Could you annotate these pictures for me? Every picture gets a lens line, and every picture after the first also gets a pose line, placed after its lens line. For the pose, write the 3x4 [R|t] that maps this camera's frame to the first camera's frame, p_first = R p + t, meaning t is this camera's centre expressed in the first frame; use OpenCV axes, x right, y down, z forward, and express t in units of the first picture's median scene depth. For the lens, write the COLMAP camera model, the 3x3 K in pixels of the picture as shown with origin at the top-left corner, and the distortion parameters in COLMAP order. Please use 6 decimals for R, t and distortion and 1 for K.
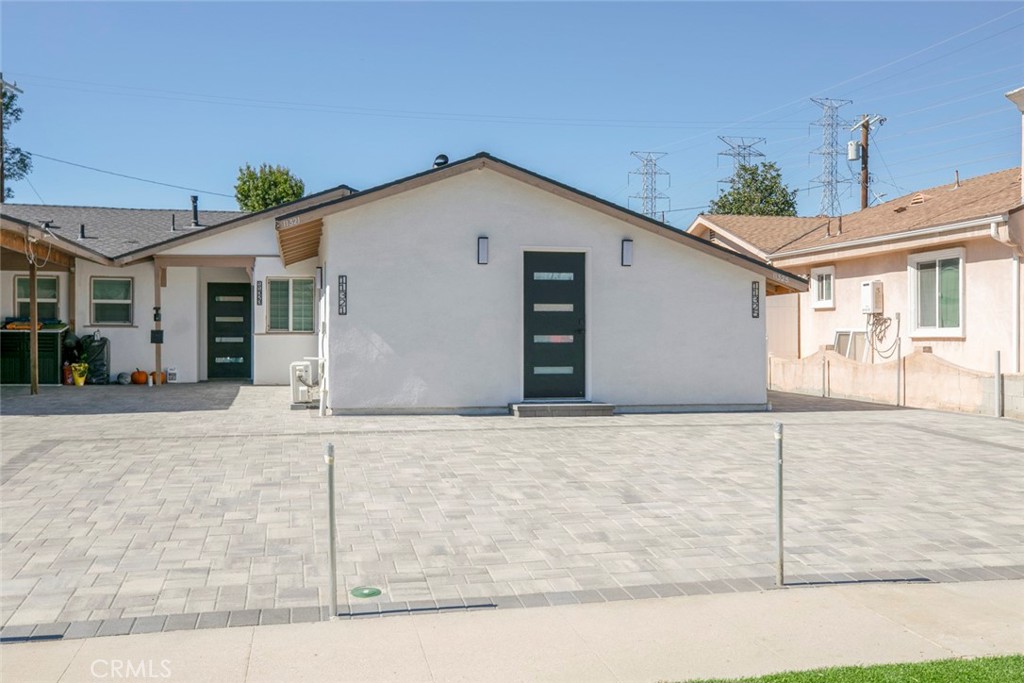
lens RADIAL K [[1025.0, 0, 512.0], [0, 1025.0, 341.5], [0, 0, 1]] dist [0.010112, 0.002958]
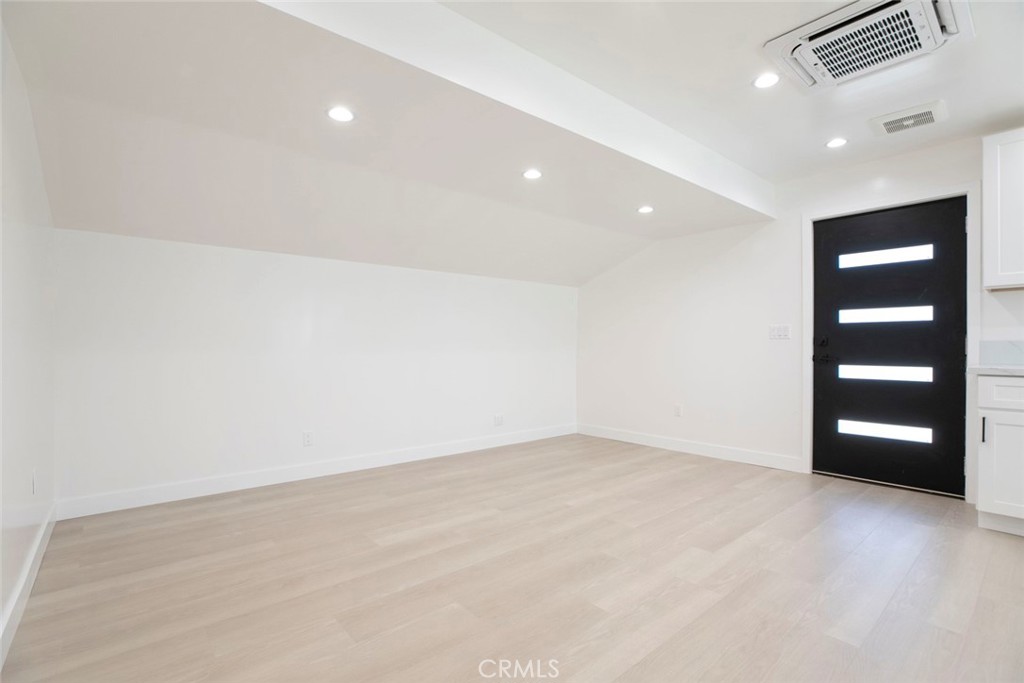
lens RADIAL K [[471.6, 0, 512.8], [0, 471.6, 344.7], [0, 0, 1]] dist [0.003726, 0.000667]
pose [[0.493185, 0.003668, -0.869917, 0.130709], [-0.010742, 0.999941, -0.001874, -0.012073], [0.869858, 0.010269, 0.493195, 0.575117]]
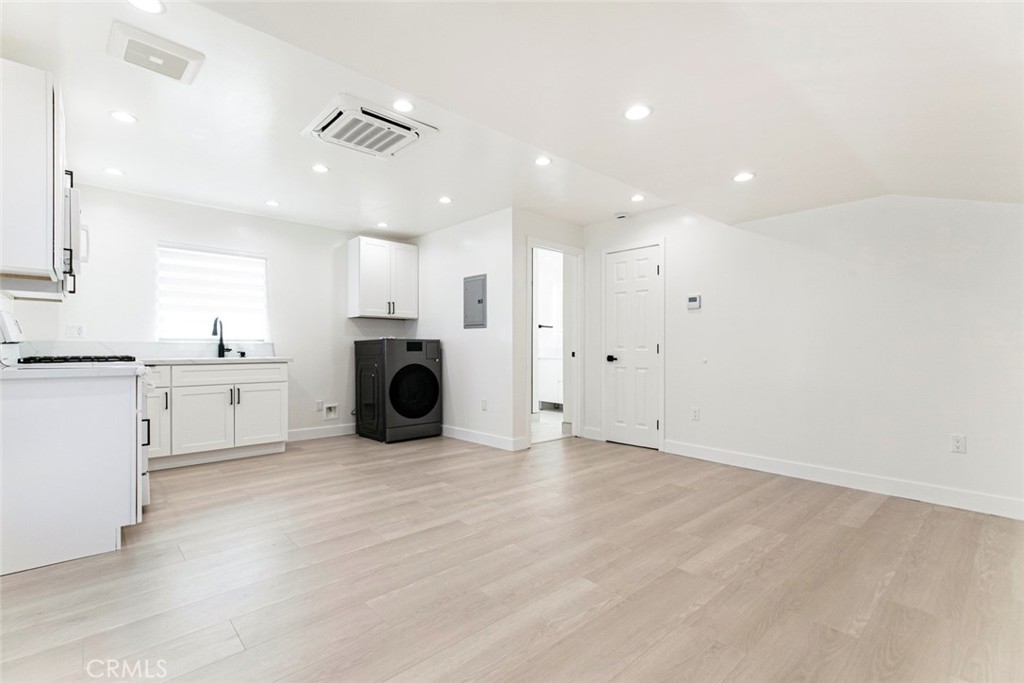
lens RADIAL K [[464.4, 0, 497.6], [0, 464.4, 351.8], [0, 0, 1]] dist [0.002069, 0.000205]
pose [[-0.500208, -0.002441, 0.865902, -0.101636], [0.007501, 0.999946, 0.007152, -0.011316], [-0.865873, 0.010072, -0.500163, 0.758610]]
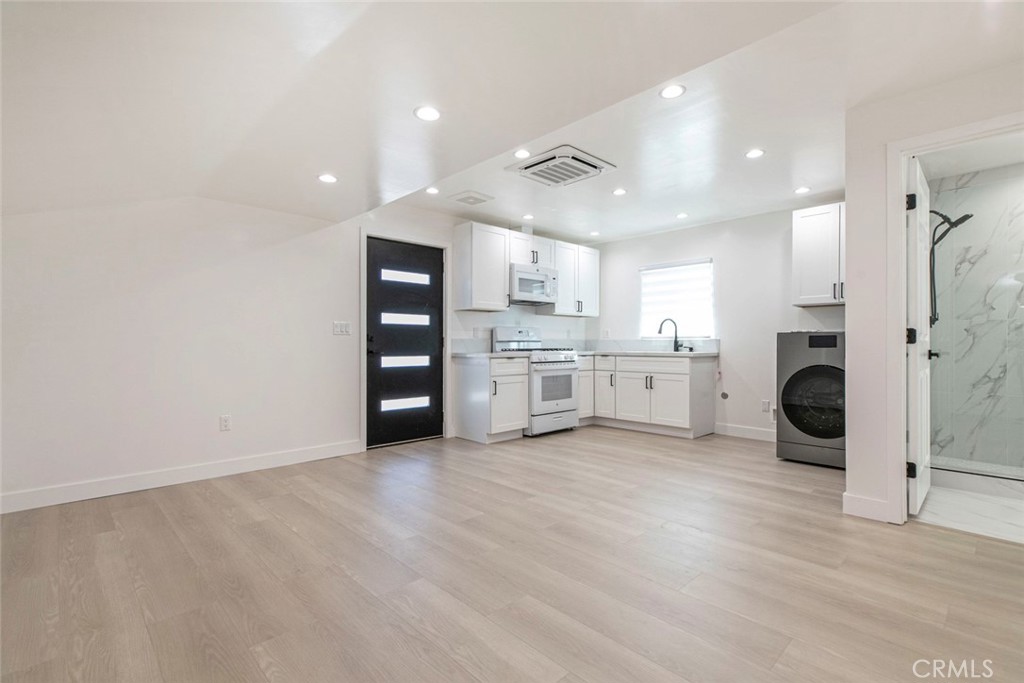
lens RADIAL K [[471.6, 0, 512.8], [0, 471.6, 344.7], [0, 0, 1]] dist [0.003726, 0.000667]
pose [[0.848288, 0.003905, 0.529520, -0.061880], [-0.000057, 0.999973, -0.007284, -0.009757], [-0.529535, 0.006149, 0.848266, 0.543198]]
